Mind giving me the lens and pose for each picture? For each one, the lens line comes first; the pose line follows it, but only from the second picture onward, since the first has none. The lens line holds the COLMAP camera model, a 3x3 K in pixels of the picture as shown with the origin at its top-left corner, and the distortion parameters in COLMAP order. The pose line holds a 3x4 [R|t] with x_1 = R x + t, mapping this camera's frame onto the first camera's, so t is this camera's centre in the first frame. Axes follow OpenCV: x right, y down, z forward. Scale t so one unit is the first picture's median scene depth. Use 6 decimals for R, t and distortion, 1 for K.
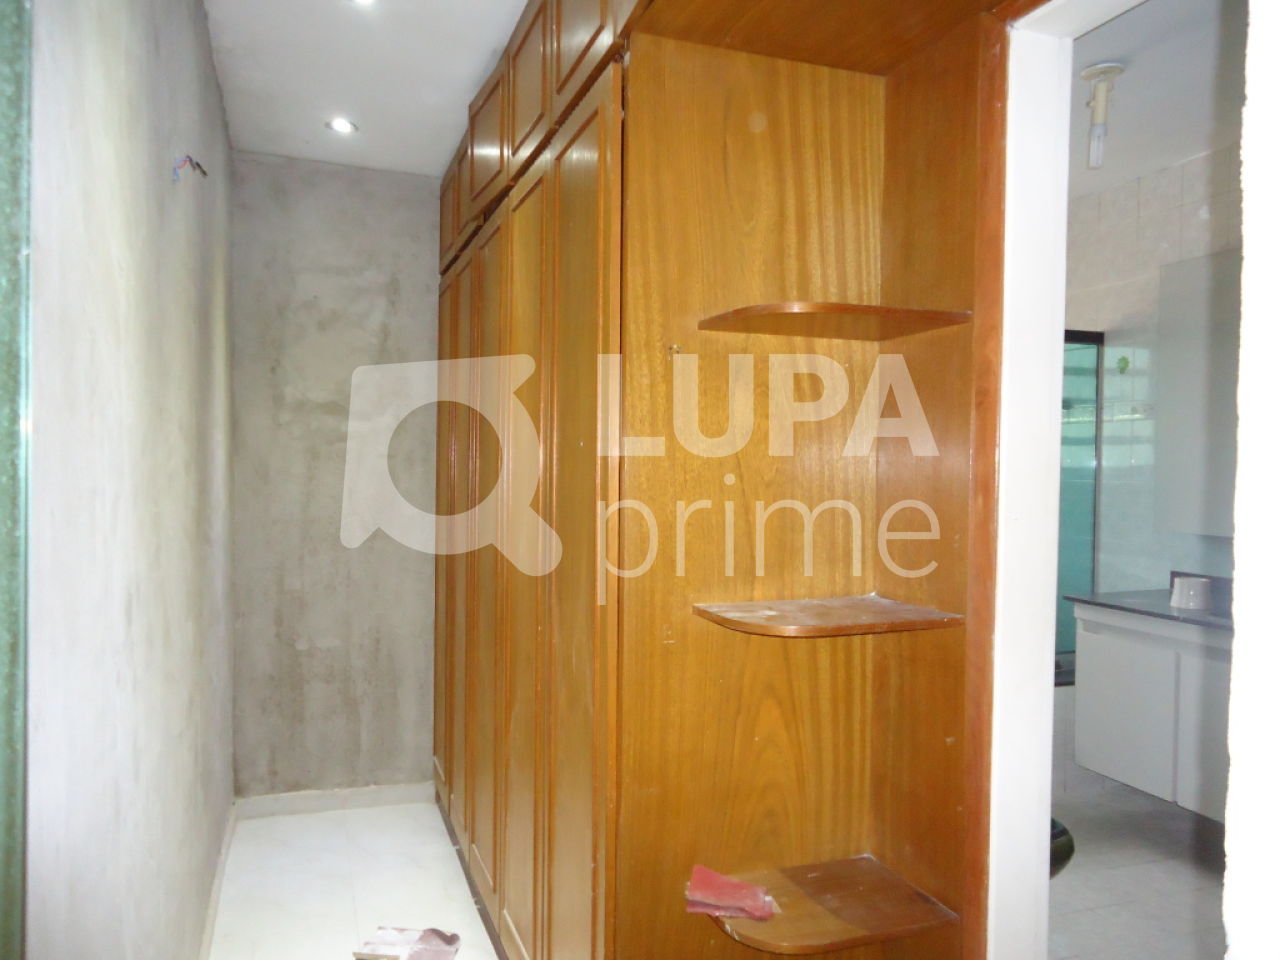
lens RADIAL K [[938.7, 0, 641.7], [0, 938.7, 491.3], [0, 0, 1]] dist [0.005027, -0.000963]
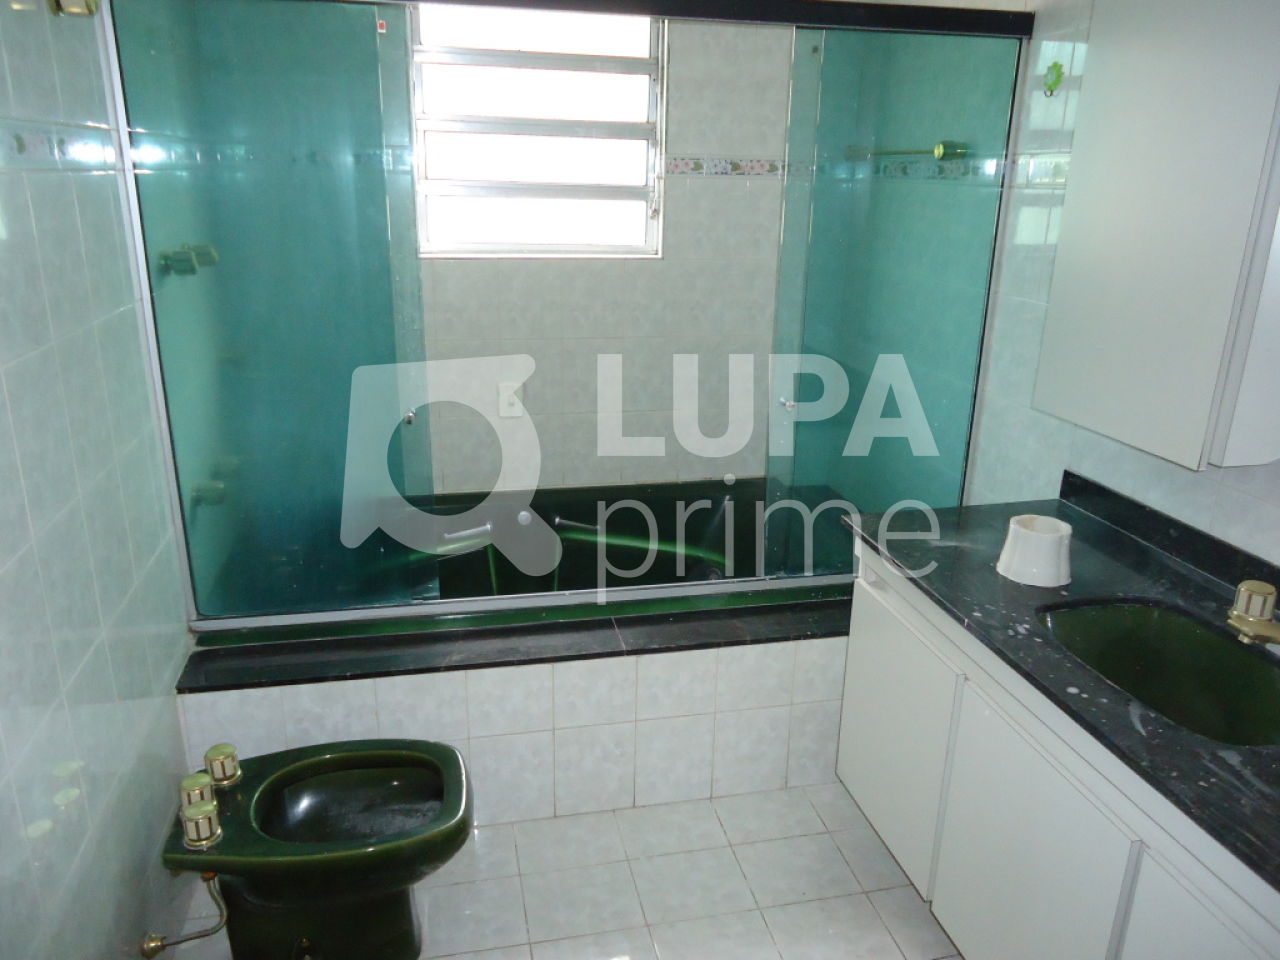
lens RADIAL K [[938.7, 0, 641.9], [0, 938.7, 490.2], [0, 0, 1]] dist [0.005027, -0.000963]
pose [[0.993768, 0.044293, -0.102289, 0.352040], [-0.011963, 0.954743, 0.297192, -0.068433], [0.110823, -0.294116, 0.949323, 0.403873]]
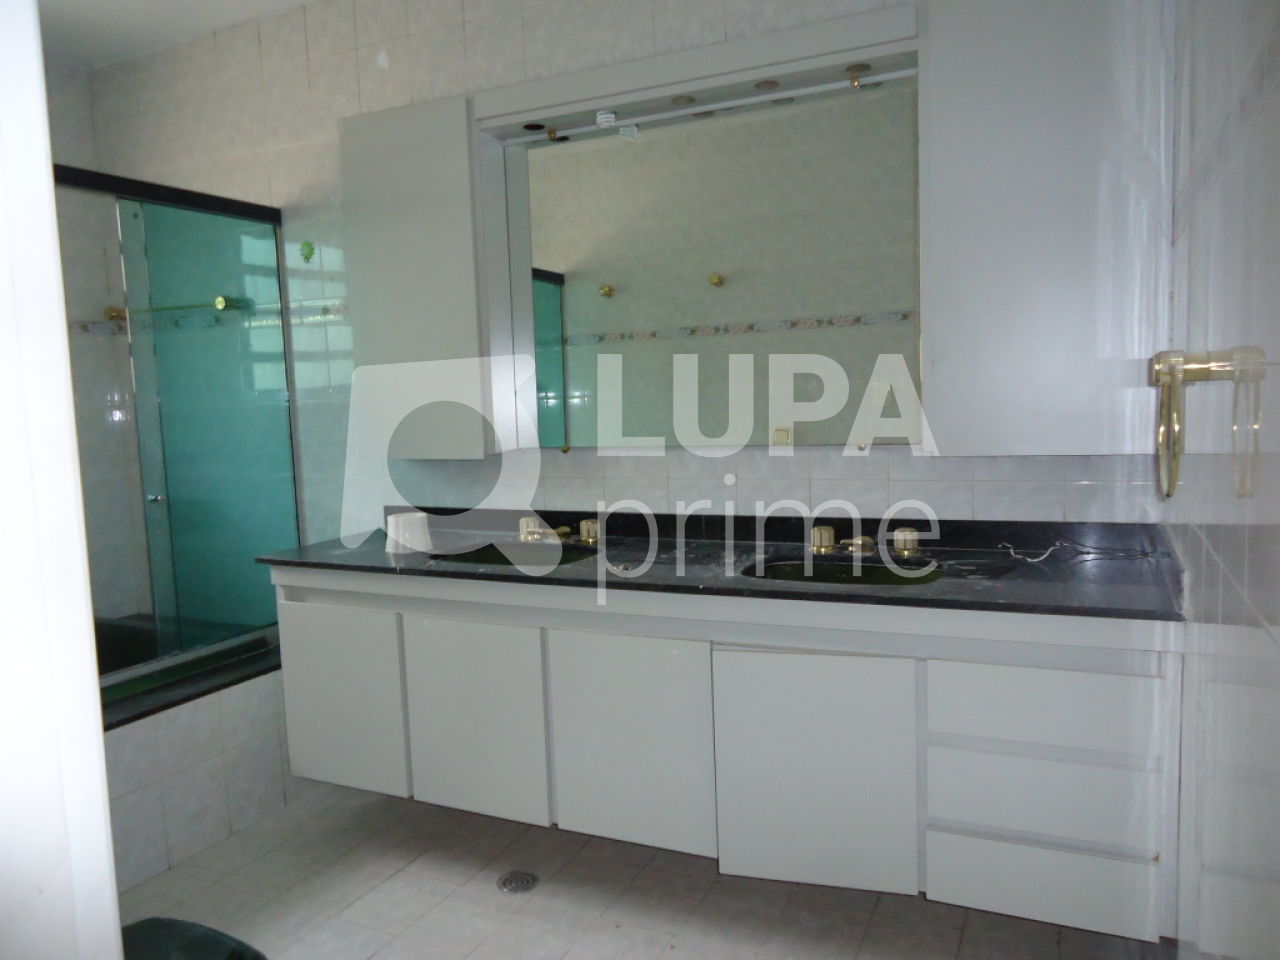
lens RADIAL K [[938.7, 0, 649.2], [0, 938.7, 491.5], [0, 0, 1]] dist [0.005027, -0.000963]
pose [[0.697620, -0.106085, 0.708570, 0.136545], [0.054985, 0.993988, 0.094682, 0.006052], [-0.714355, -0.027092, 0.699259, 0.245565]]
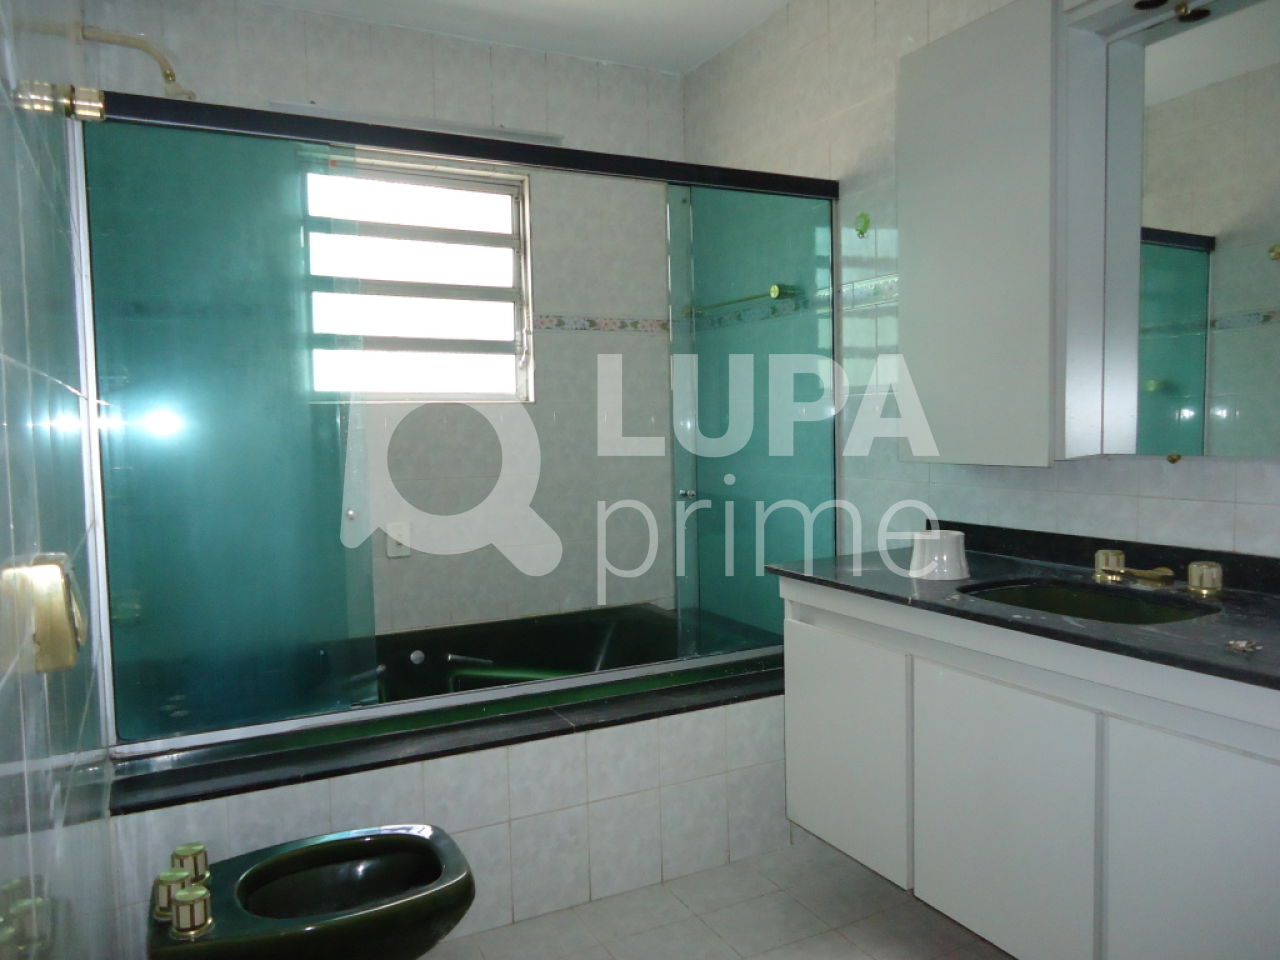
lens RADIAL K [[938.7, 0, 644.9], [0, 938.7, 491.0], [0, 0, 1]] dist [0.005027, -0.000963]
pose [[0.988190, -0.041380, 0.147537, 0.248972], [0.034095, 0.998087, 0.051575, 0.020177], [-0.149389, -0.045935, 0.987711, 0.337133]]
